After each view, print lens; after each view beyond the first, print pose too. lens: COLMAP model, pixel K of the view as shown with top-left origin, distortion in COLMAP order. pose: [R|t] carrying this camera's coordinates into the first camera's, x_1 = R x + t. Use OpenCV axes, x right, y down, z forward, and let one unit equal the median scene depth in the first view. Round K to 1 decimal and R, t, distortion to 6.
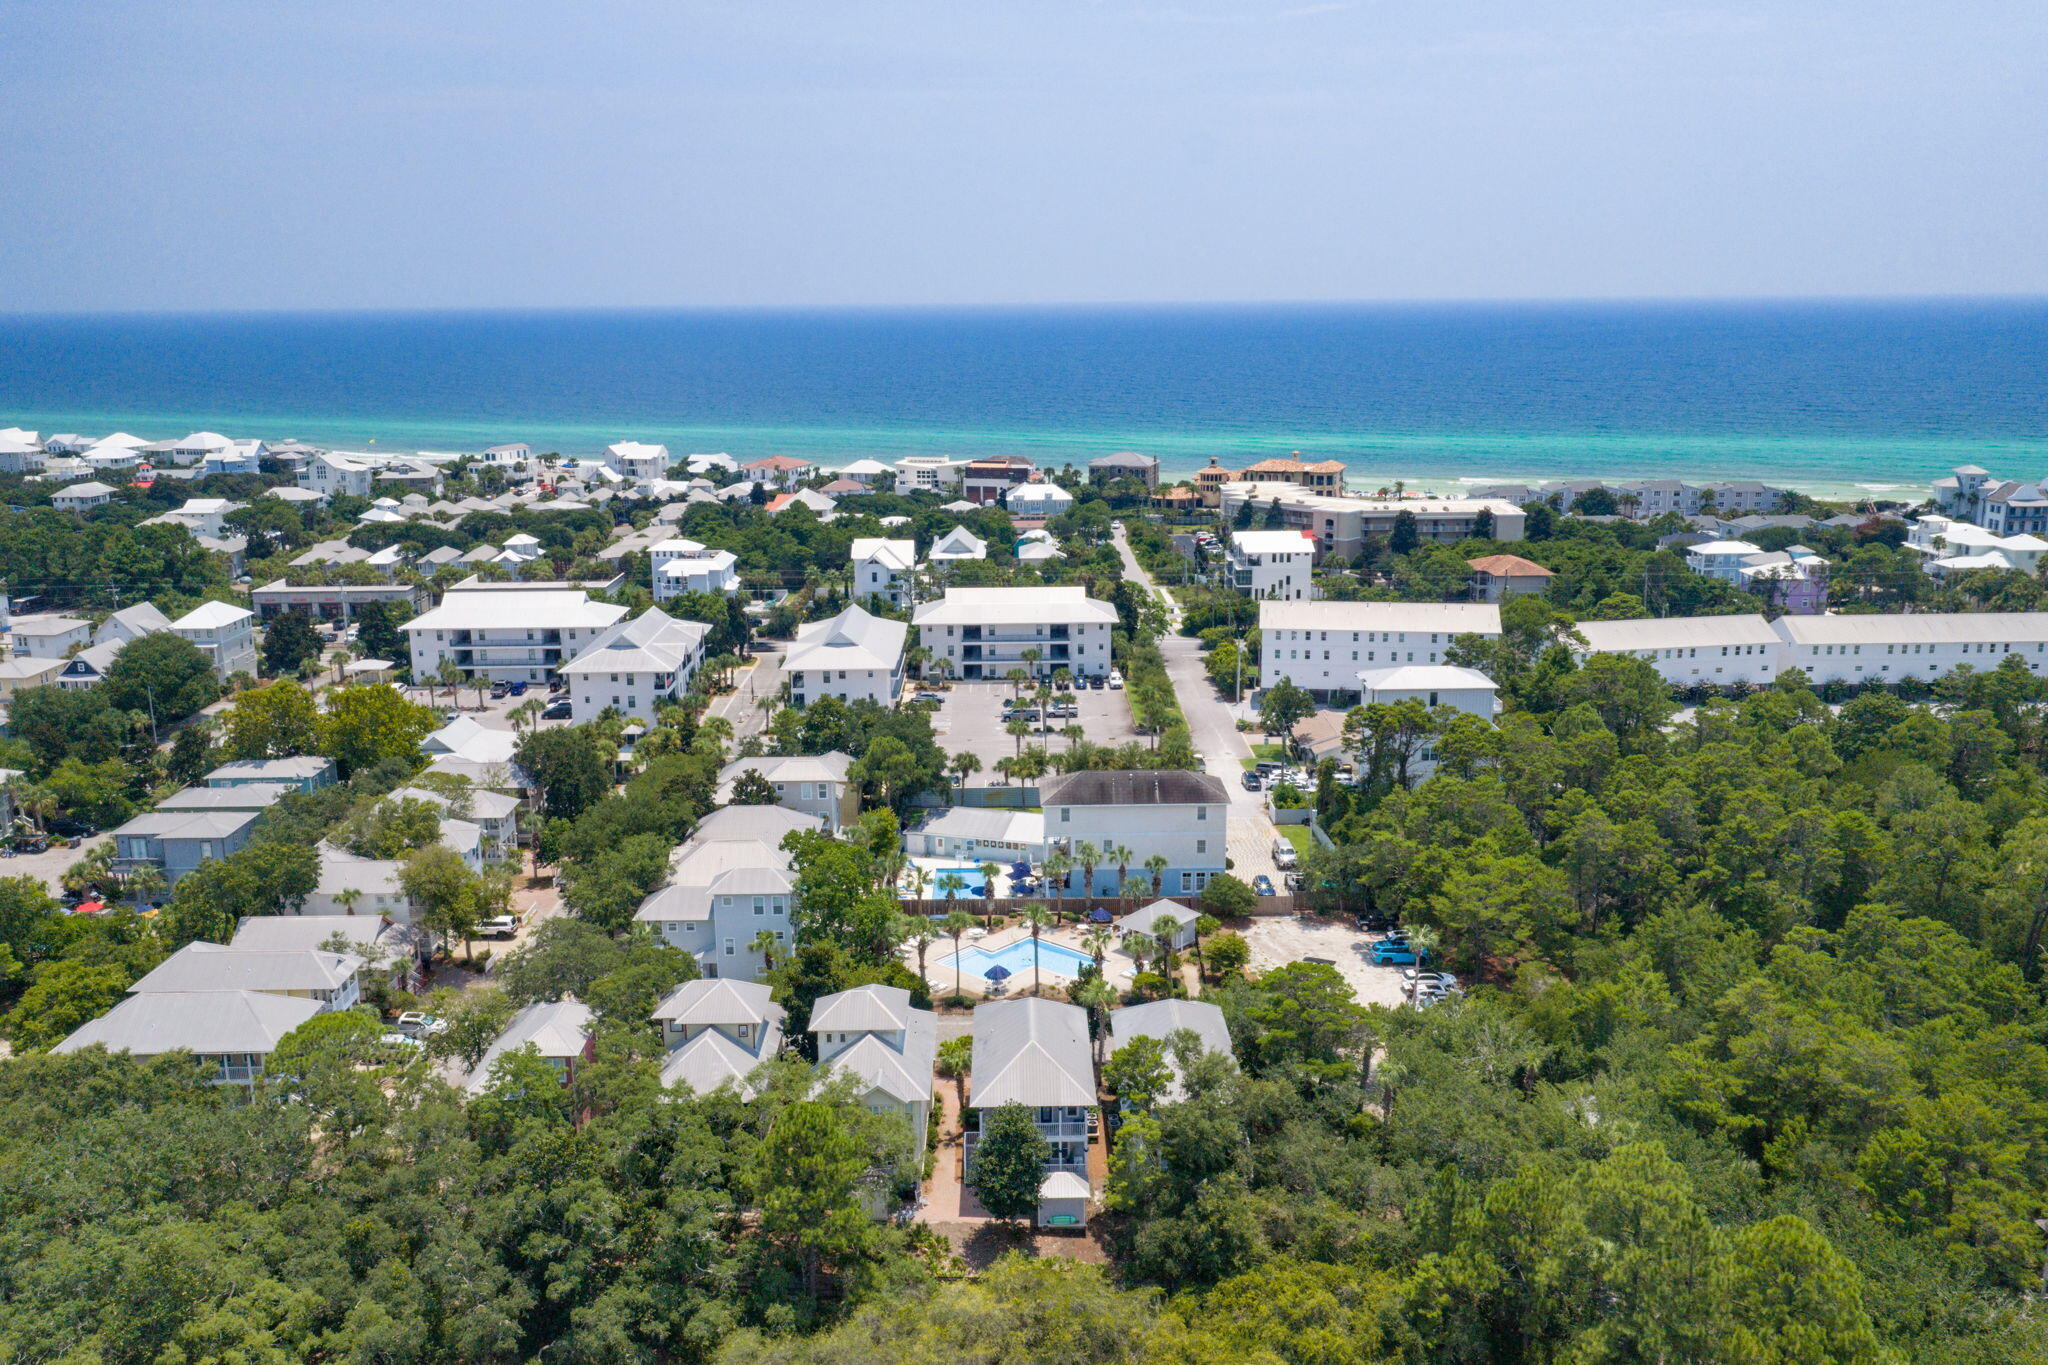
lens RADIAL K [[1684.0, 0, 1027.5], [0, 1684.0, 695.0], [0, 0, 1]] dist [0.025567, -0.034600]
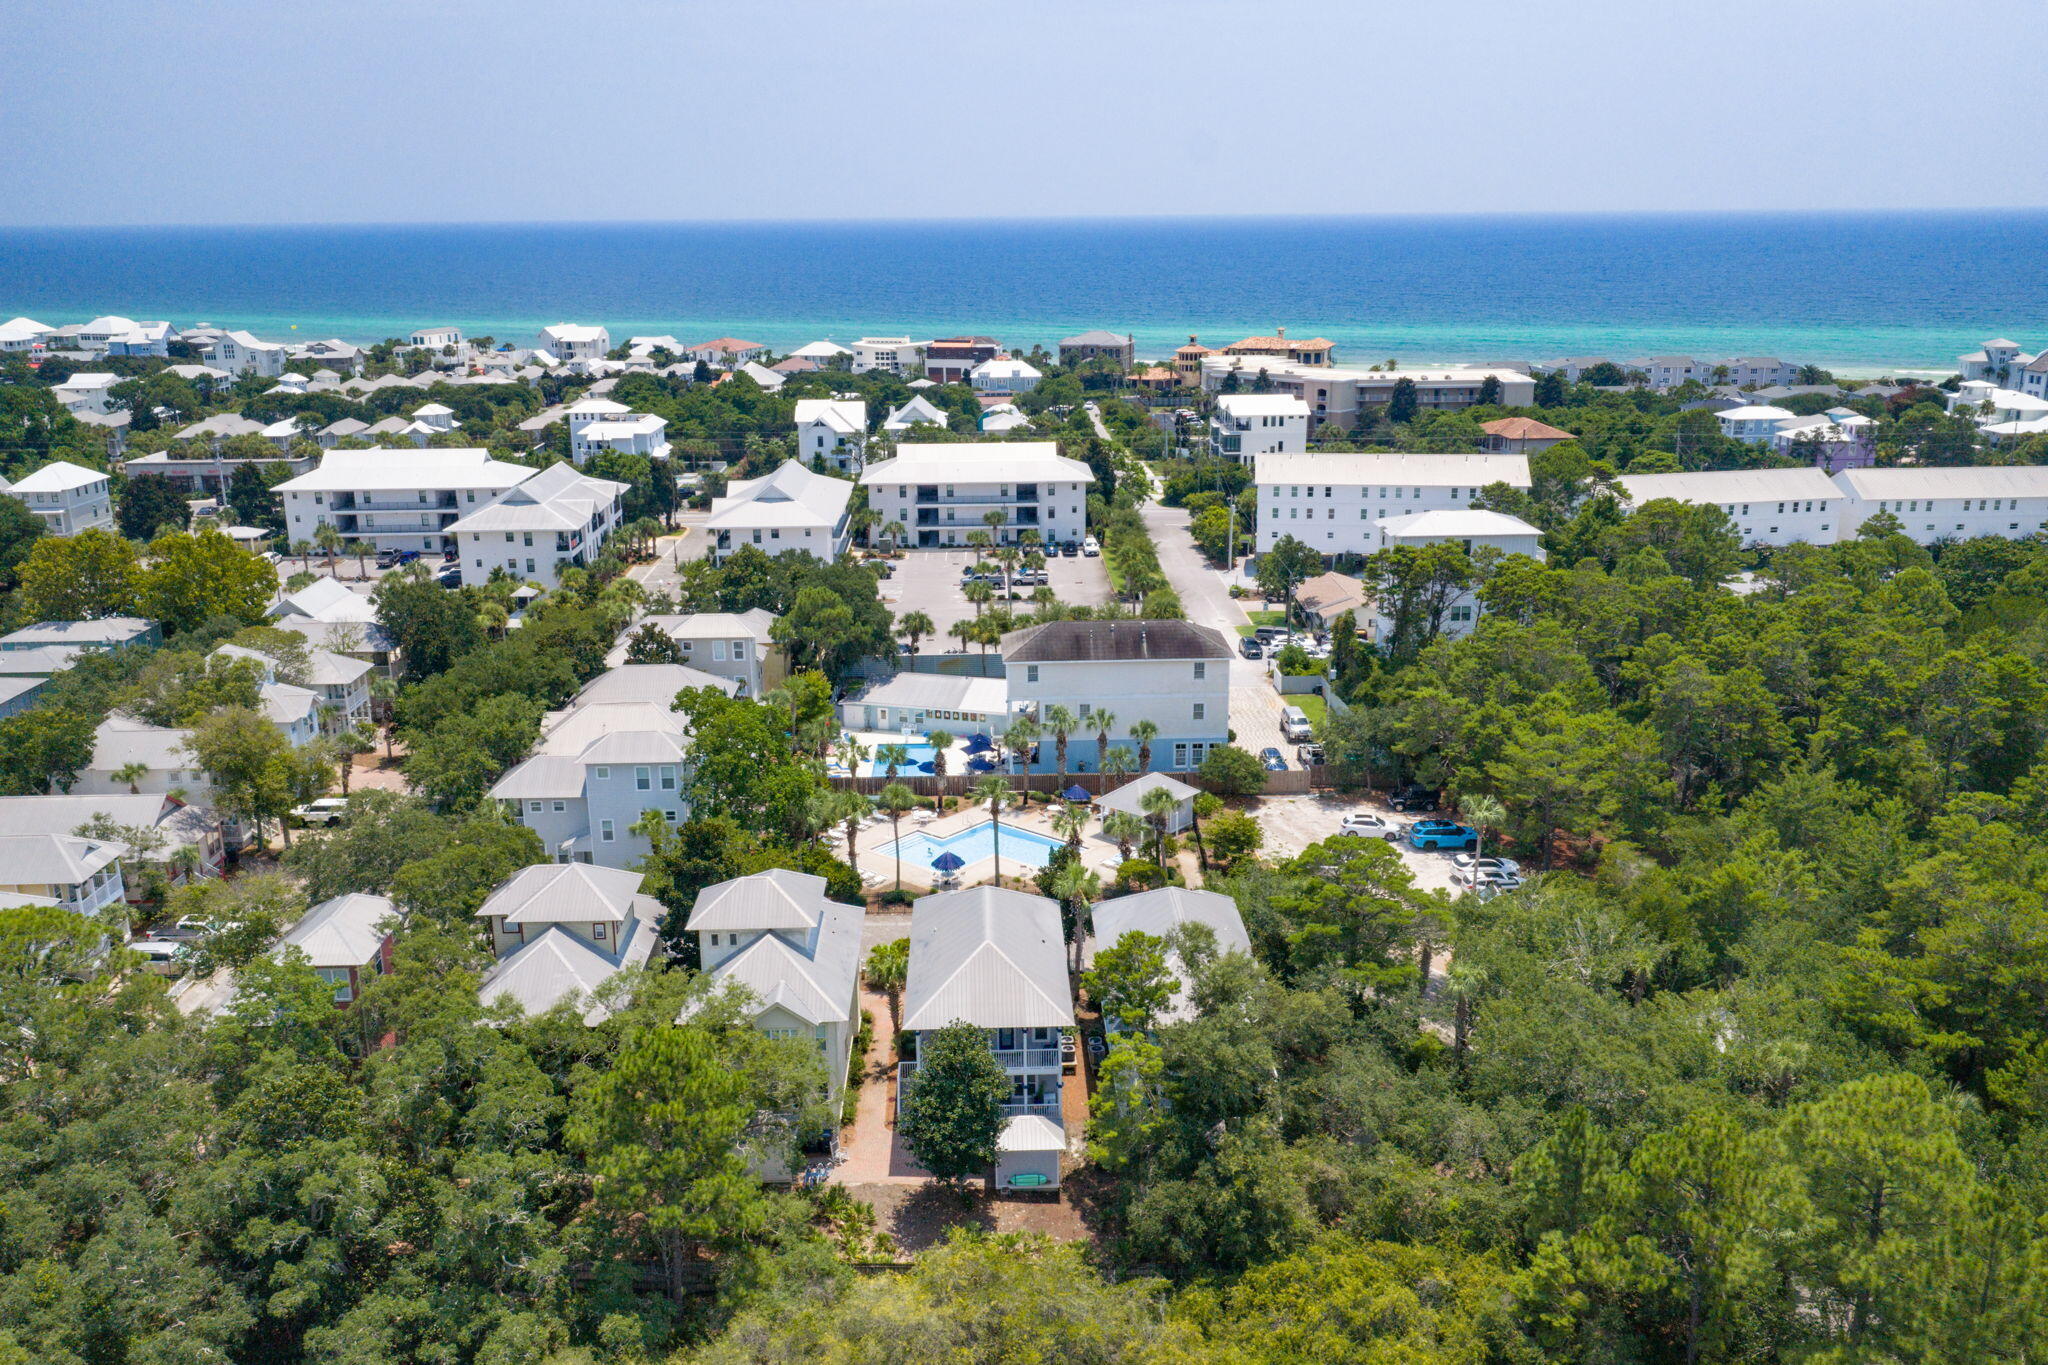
lens RADIAL K [[1684.0, 0, 1027.5], [0, 1684.0, 695.0], [0, 0, 1]] dist [0.025567, -0.034600]
pose [[0.999842, -0.004913, 0.017071, 0.003916], [0.004107, 0.998891, 0.046904, 0.028602], [-0.017282, -0.046826, 0.998754, 0.121035]]
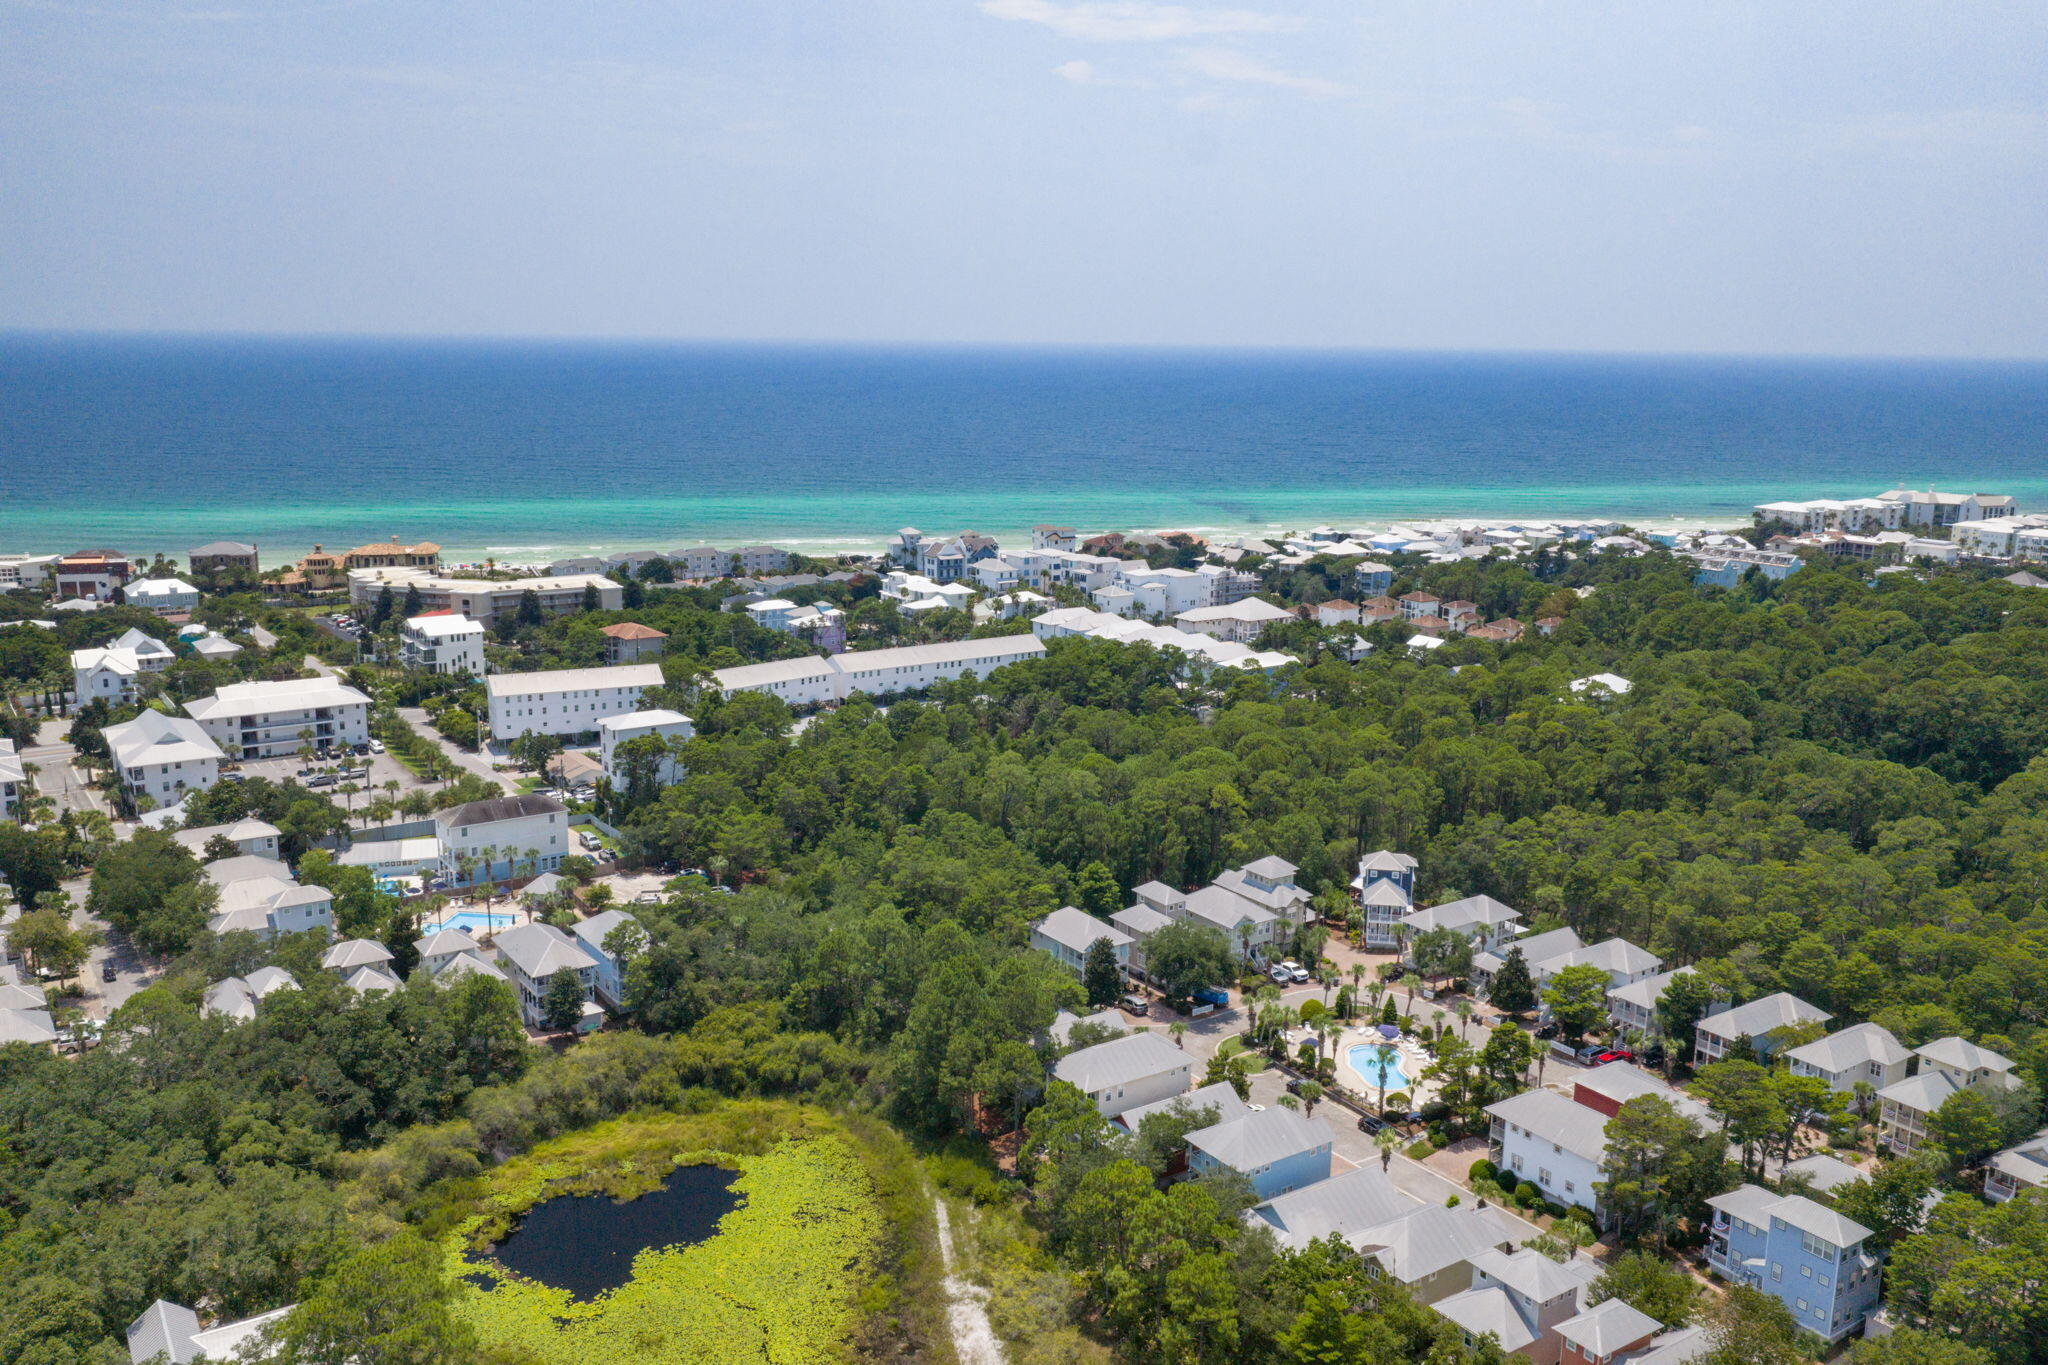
lens RADIAL K [[1689.0, 0, 1028.0], [0, 1689.0, 687.1], [0, 0, 1]] dist [0.013507, -0.015744]
pose [[0.829030, -0.093914, 0.551262, -0.255692], [0.107721, 0.994154, 0.007366, -0.010386], [-0.548731, 0.053276, 0.834300, -0.375703]]
